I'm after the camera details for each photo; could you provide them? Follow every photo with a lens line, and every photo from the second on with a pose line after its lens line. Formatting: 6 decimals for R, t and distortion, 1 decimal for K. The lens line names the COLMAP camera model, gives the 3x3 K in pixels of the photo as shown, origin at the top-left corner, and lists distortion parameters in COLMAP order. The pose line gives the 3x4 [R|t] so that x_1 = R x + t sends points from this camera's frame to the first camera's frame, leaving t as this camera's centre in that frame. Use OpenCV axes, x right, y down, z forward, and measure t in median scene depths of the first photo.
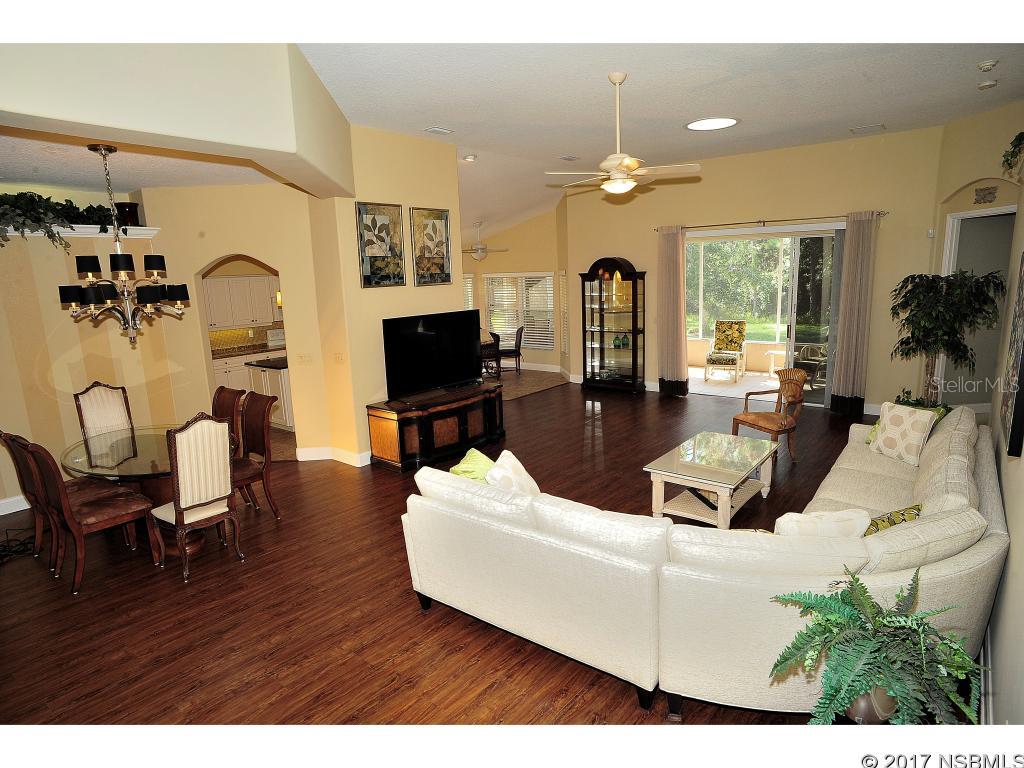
lens RADIAL K [[582.0, 0, 511.4], [0, 582.0, 382.7], [0, 0, 1]] dist [-0.057917, 0.029240]
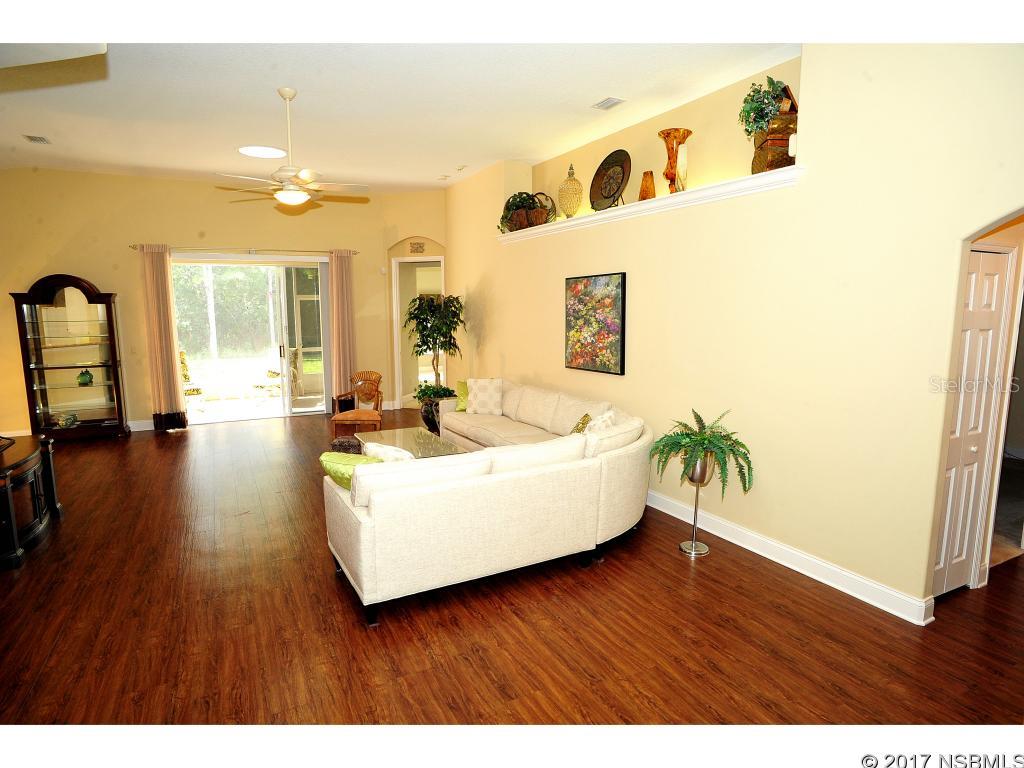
lens RADIAL K [[582.0, 0, 512.3], [0, 582.0, 390.5], [0, 0, 1]] dist [-0.057917, 0.029240]
pose [[0.403530, -0.102882, 0.909164, -0.607065], [0.160090, 0.986269, 0.040551, 0.018064], [-0.900852, 0.129185, 0.414459, 0.265081]]
